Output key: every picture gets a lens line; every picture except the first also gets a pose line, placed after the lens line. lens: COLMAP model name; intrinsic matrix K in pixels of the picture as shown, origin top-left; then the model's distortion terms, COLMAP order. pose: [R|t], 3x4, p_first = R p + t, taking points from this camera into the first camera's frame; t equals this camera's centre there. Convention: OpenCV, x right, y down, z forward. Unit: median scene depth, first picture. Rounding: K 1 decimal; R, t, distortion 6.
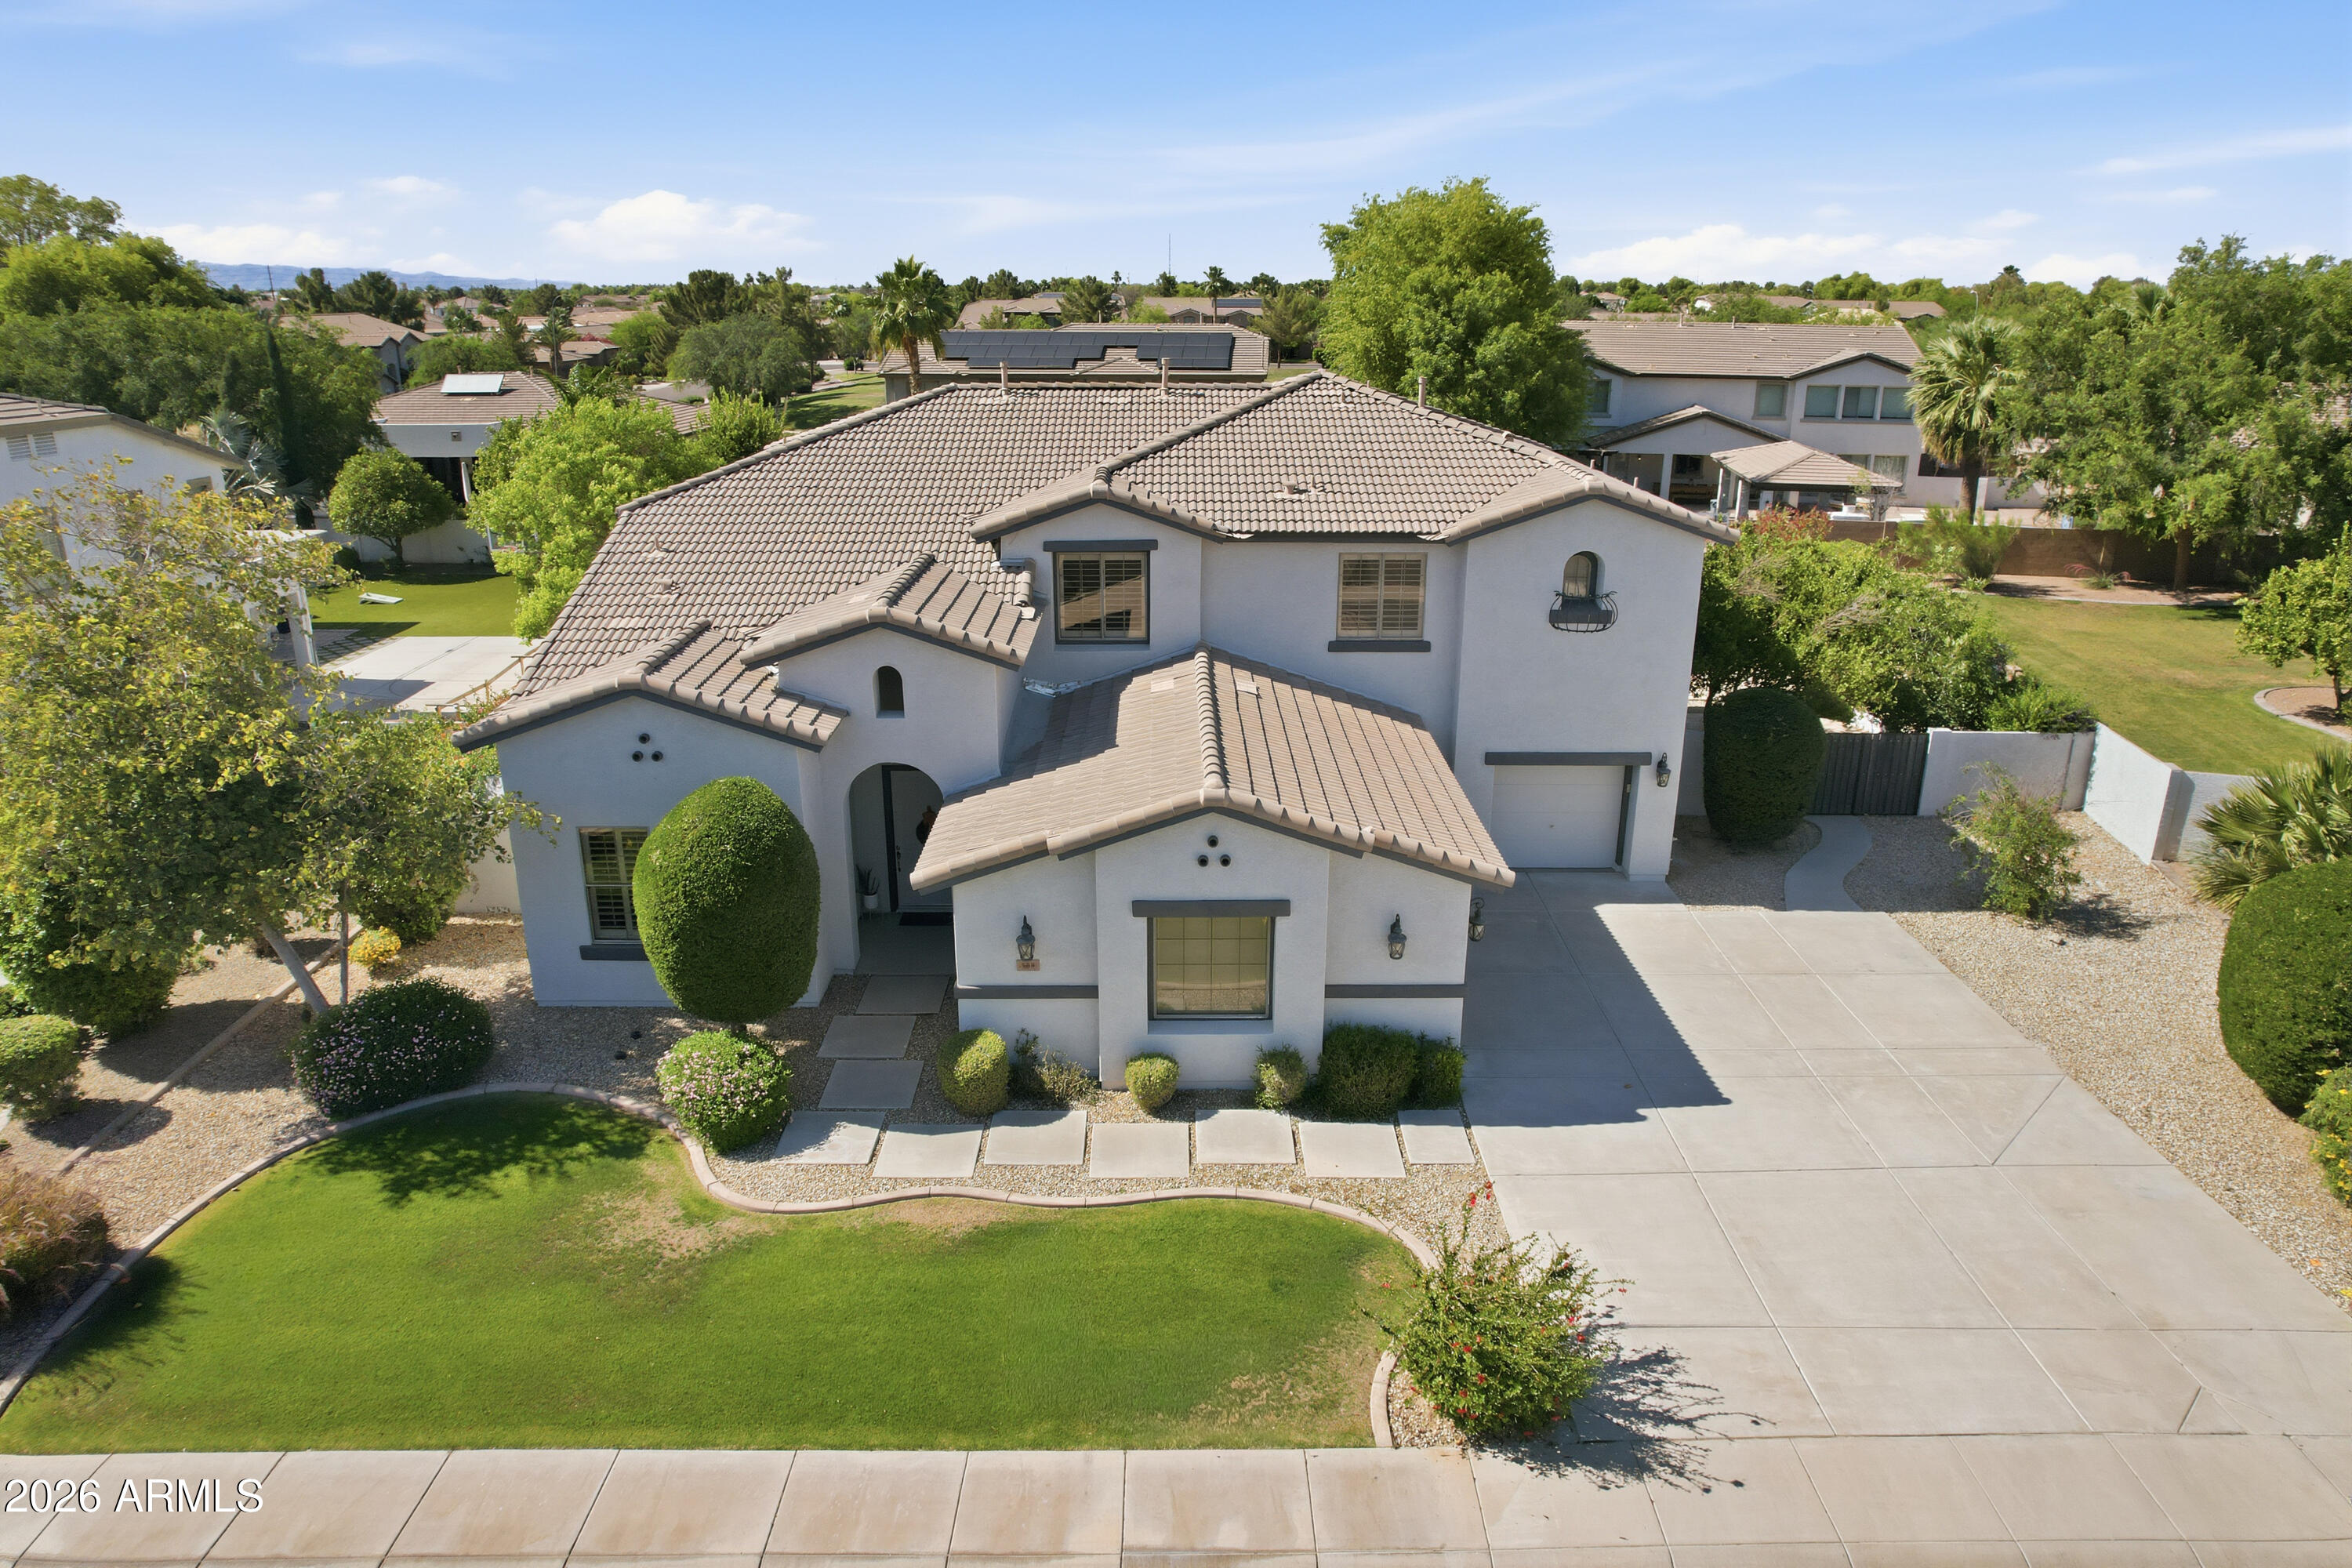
lens RADIAL K [[1503.4, 0, 1180.3], [0, 1503.4, 785.3], [0, 0, 1]] dist [-0.085066, 0.078877]
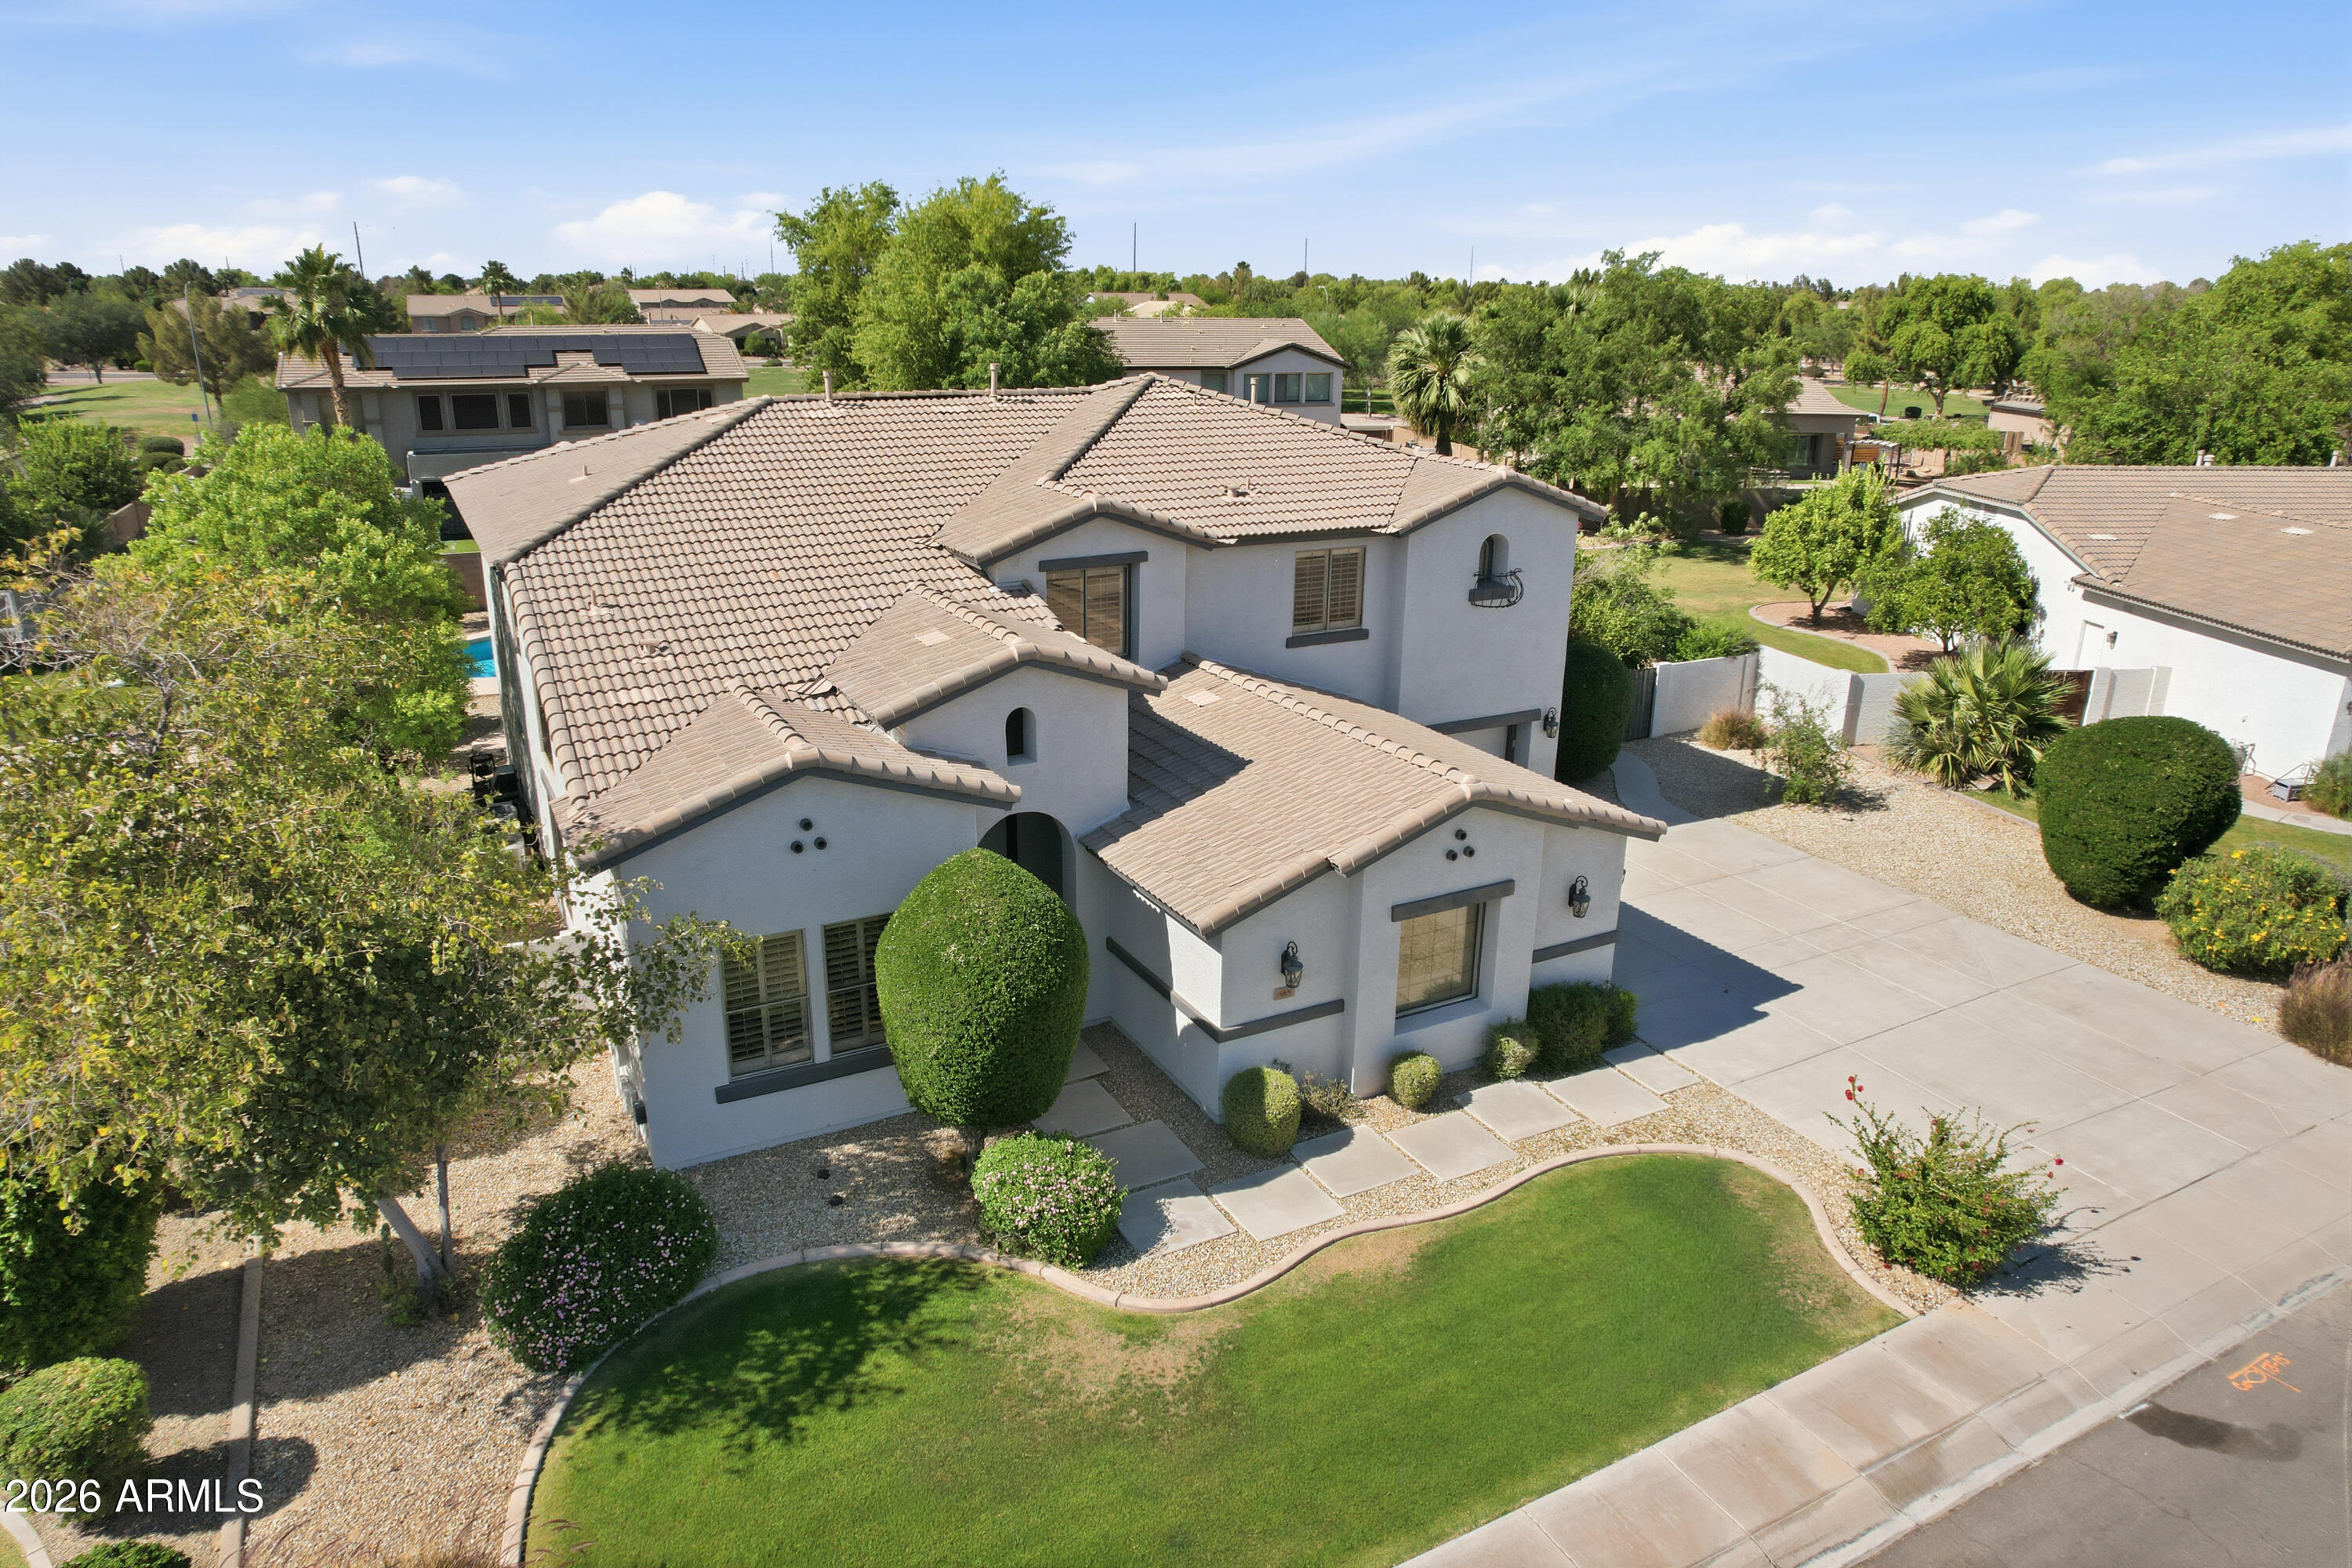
lens RADIAL K [[1503.4, 0, 1180.3], [0, 1503.4, 785.3], [0, 0, 1]] dist [-0.085066, 0.078877]
pose [[0.882619, -0.139650, 0.448866, -0.457469], [0.137882, 0.989764, 0.036810, -0.046159], [-0.449412, 0.029402, 0.892841, 0.125099]]
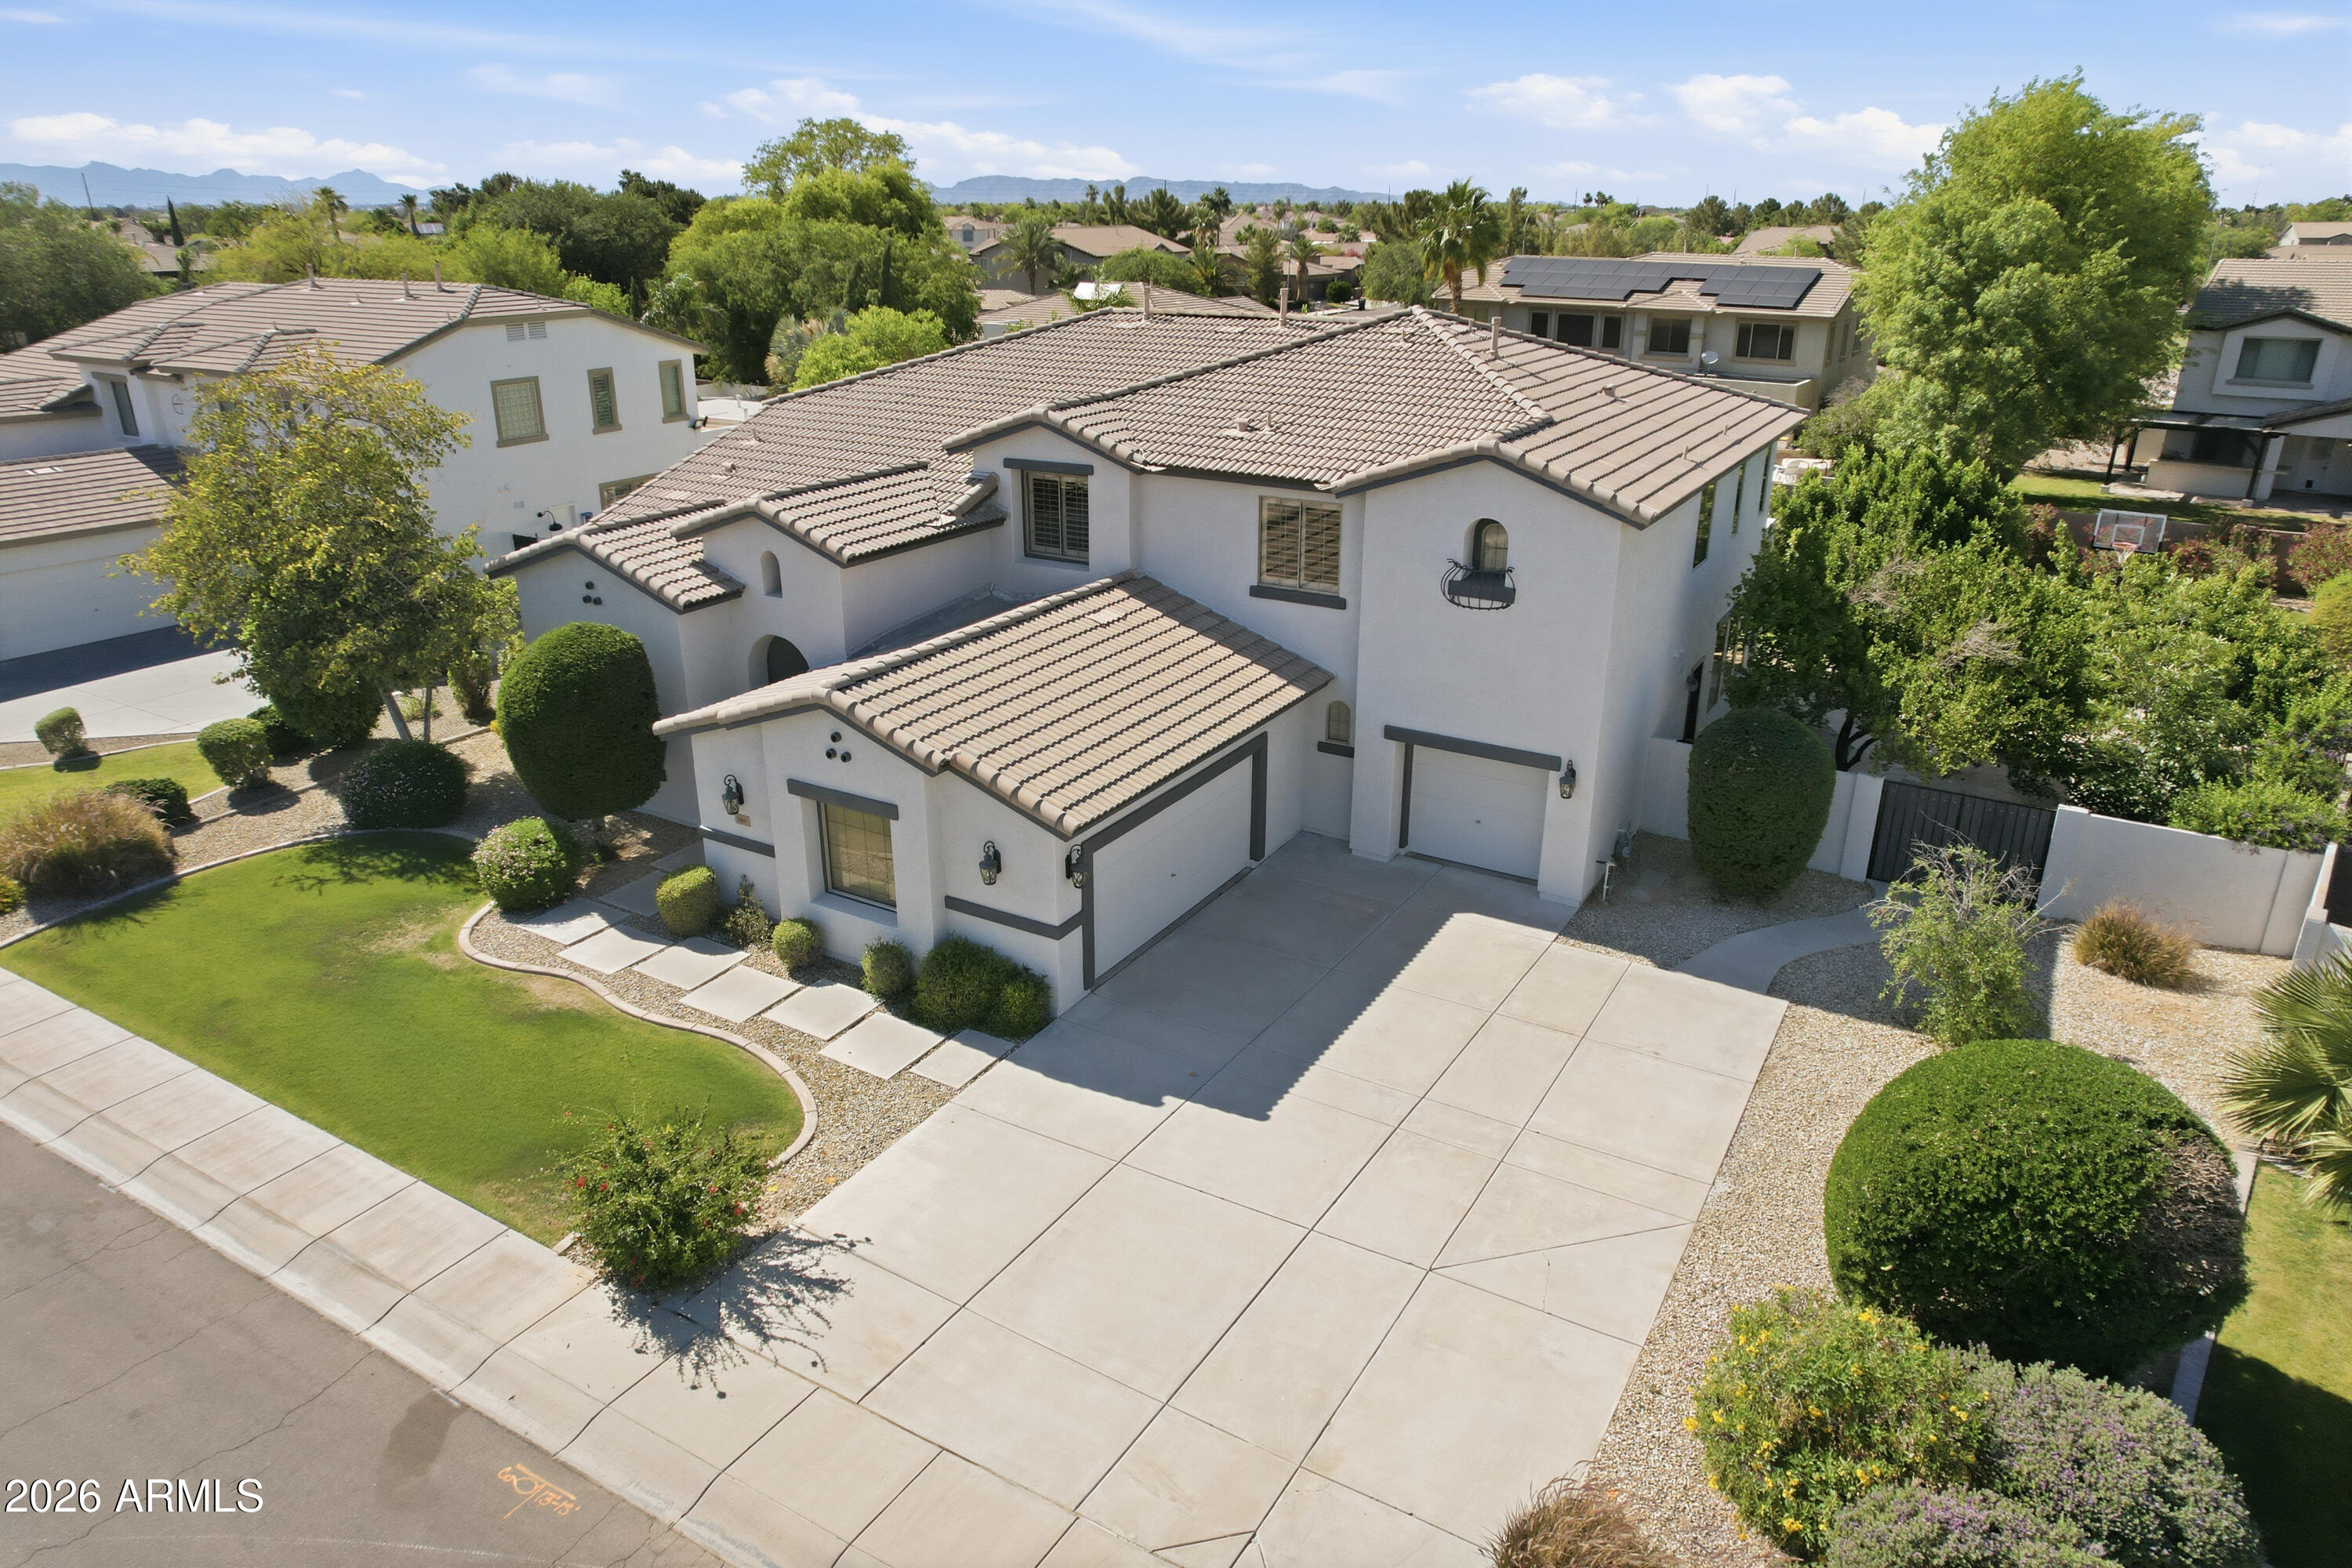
lens RADIAL K [[1503.4, 0, 1180.3], [0, 1503.4, 785.3], [0, 0, 1]] dist [-0.085066, 0.078877]
pose [[0.854665, 0.188404, -0.483788, 0.579239], [-0.164779, 0.982090, 0.091361, -0.051983], [0.492336, 0.001635, 0.870403, 0.134024]]
